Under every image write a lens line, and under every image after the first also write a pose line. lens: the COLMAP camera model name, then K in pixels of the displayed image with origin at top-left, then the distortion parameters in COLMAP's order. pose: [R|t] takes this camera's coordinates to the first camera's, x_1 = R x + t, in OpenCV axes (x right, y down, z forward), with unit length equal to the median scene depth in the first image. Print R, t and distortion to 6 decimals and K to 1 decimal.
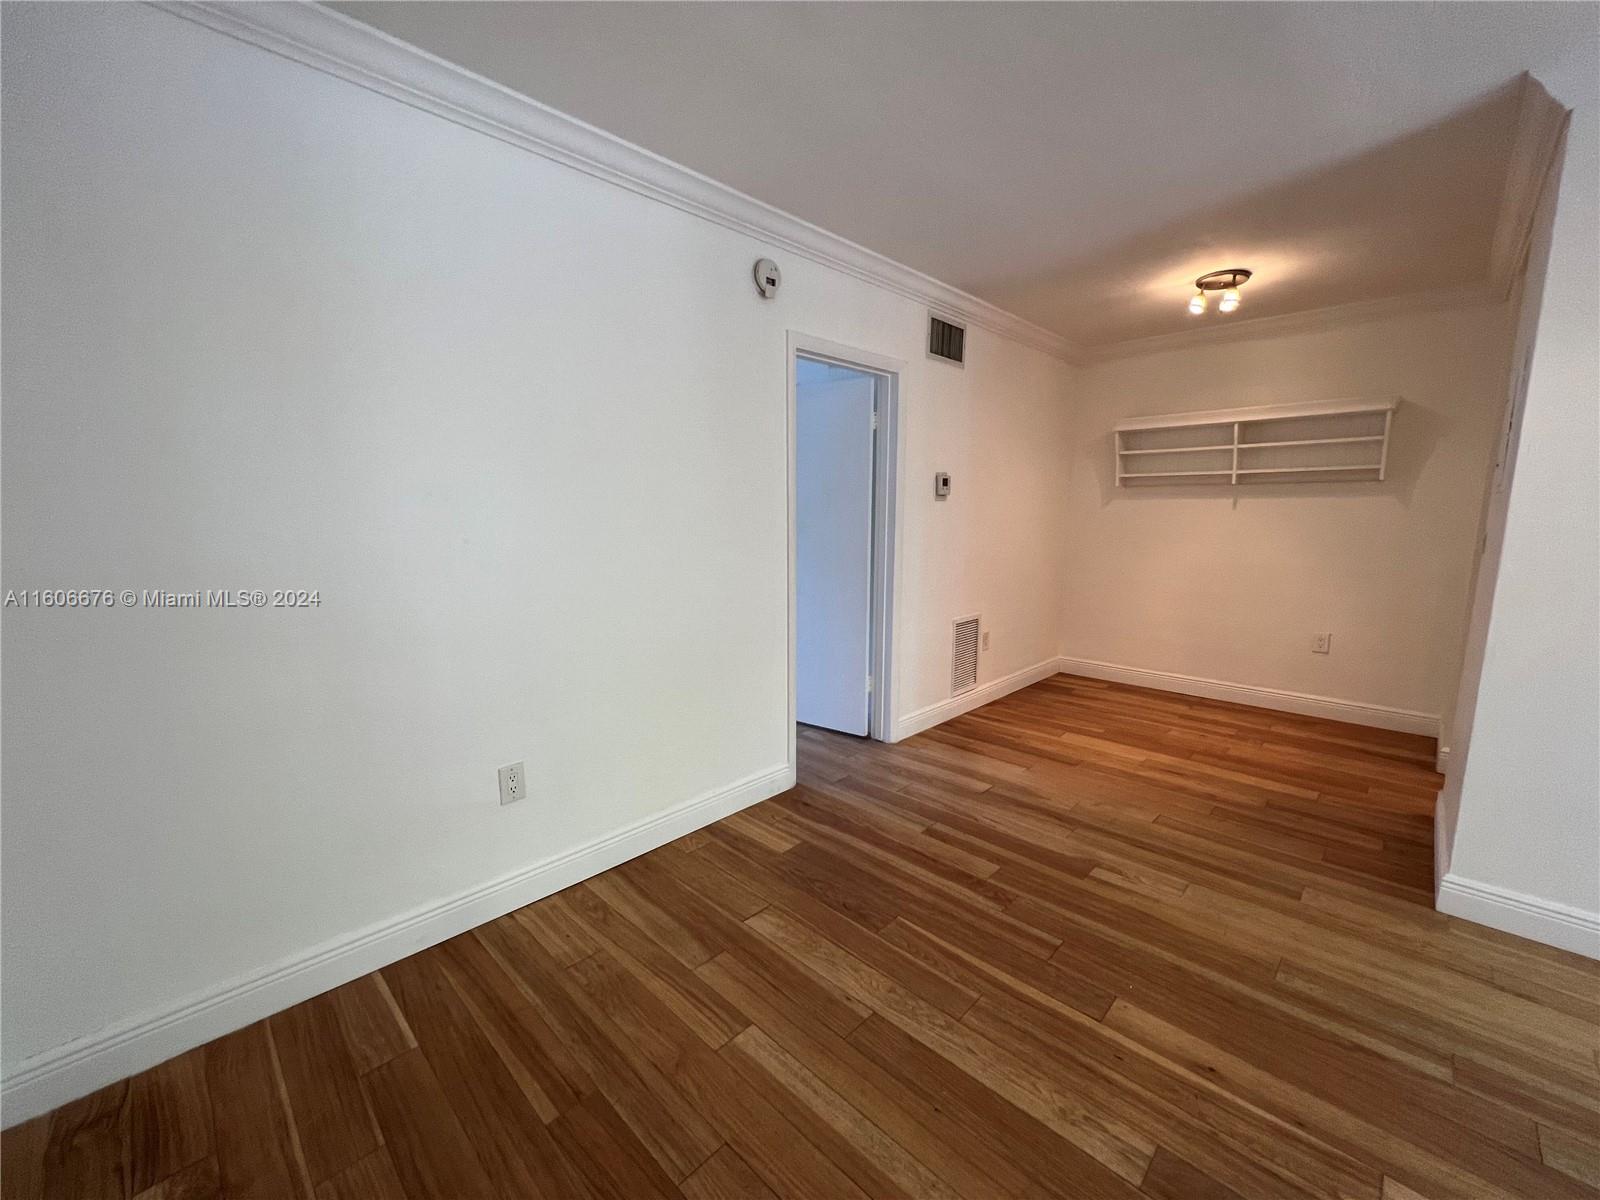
lens RADIAL K [[643.4, 0, 799.1], [0, 643.4, 606.6], [0, 0, 1]] dist [-0.003314, 0.000392]
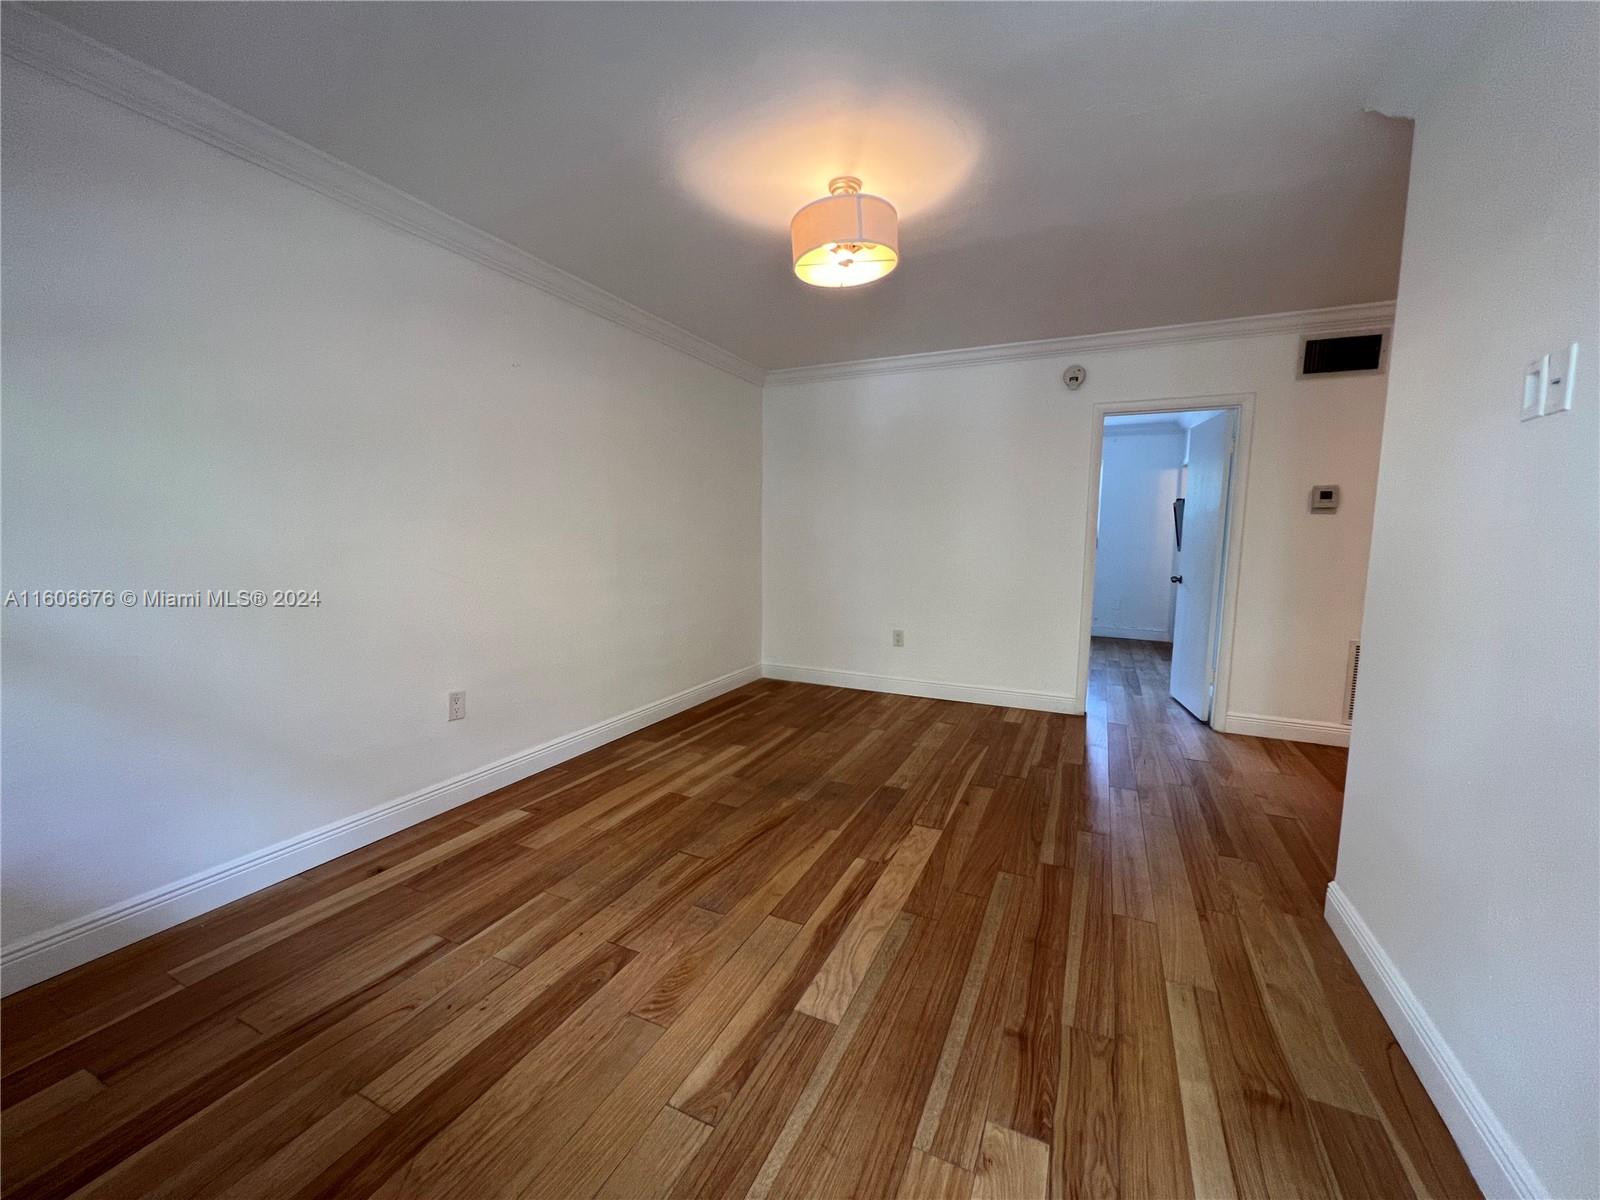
lens RADIAL K [[643.4, 0, 799.1], [0, 643.4, 606.6], [0, 0, 1]] dist [-0.003314, 0.000392]
pose [[0.327373, 0.113277, -0.938081, 1.286315], [-0.153189, 0.986017, 0.065605, 0.052766], [0.932395, 0.122227, 0.340148, -0.112494]]
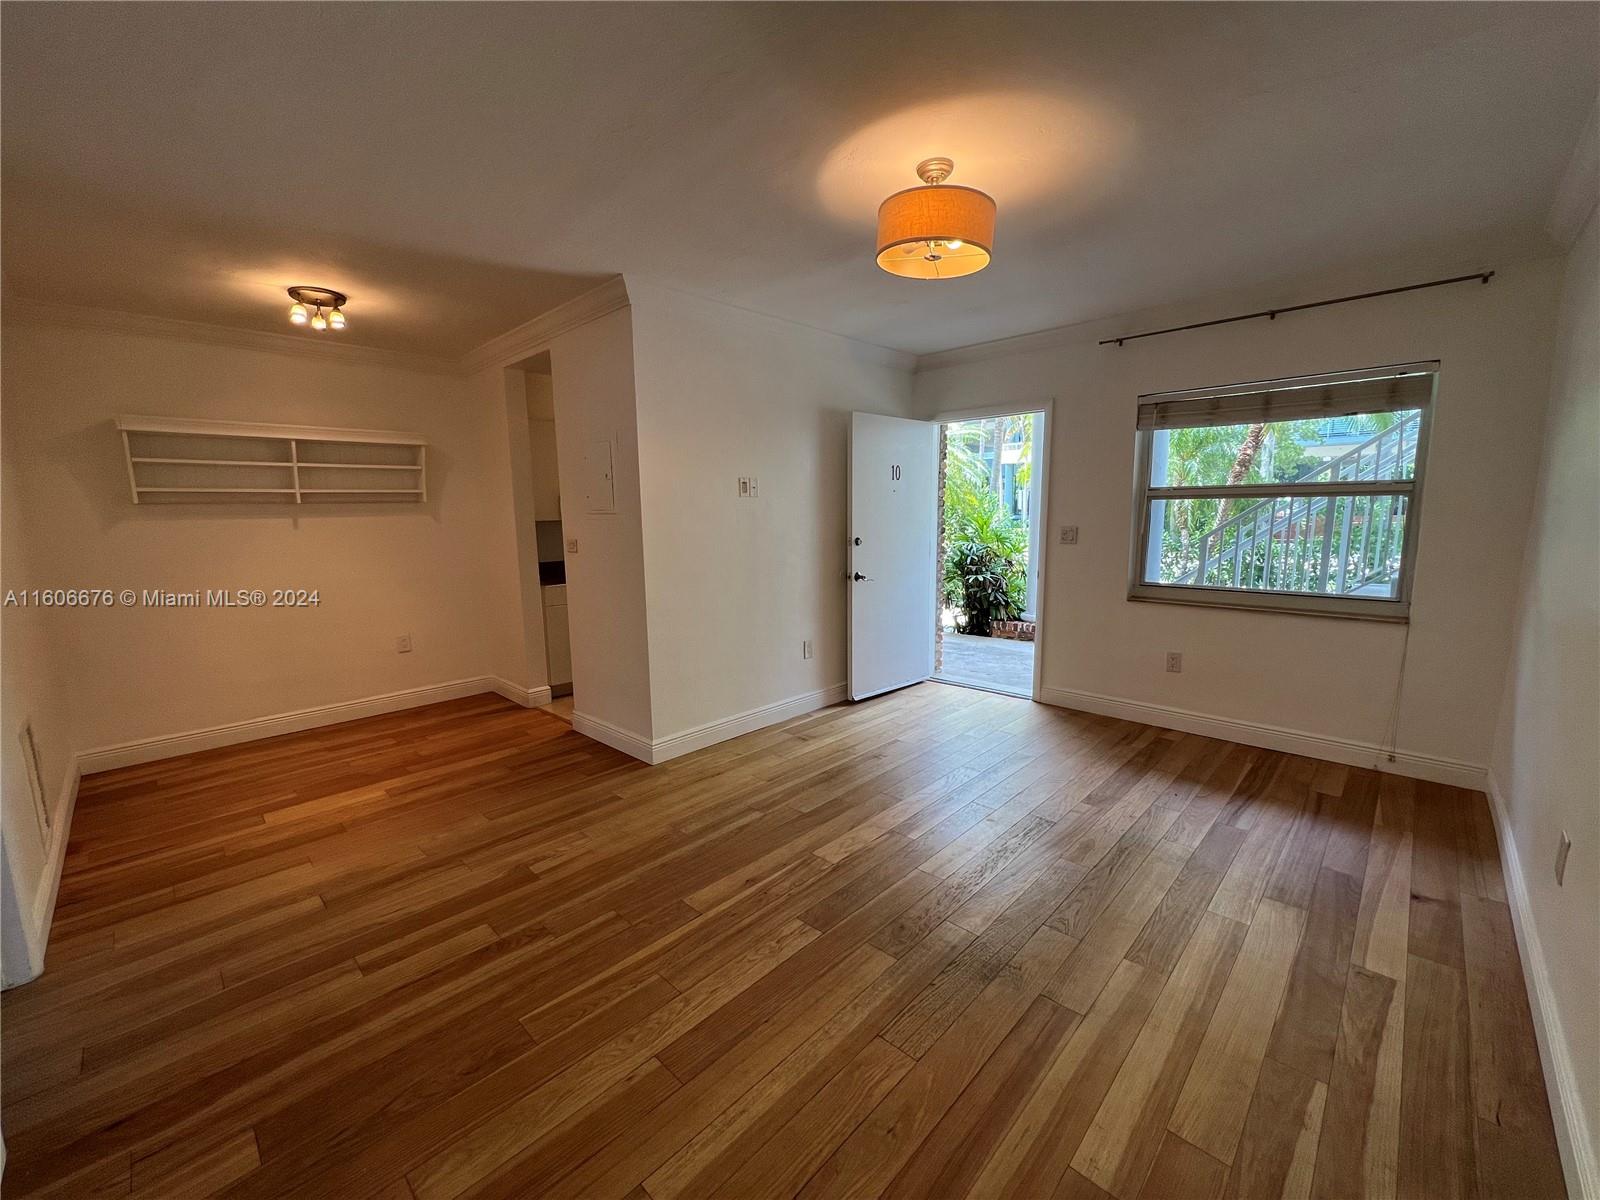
lens RADIAL K [[643.4, 0, 799.1], [0, 643.4, 606.6], [0, 0, 1]] dist [-0.003314, 0.000392]
pose [[-0.004749, -0.146518, 0.989197, -0.478936], [0.168749, 0.974904, 0.145211, -0.084049], [-0.985648, 0.167616, 0.020095, 0.424517]]
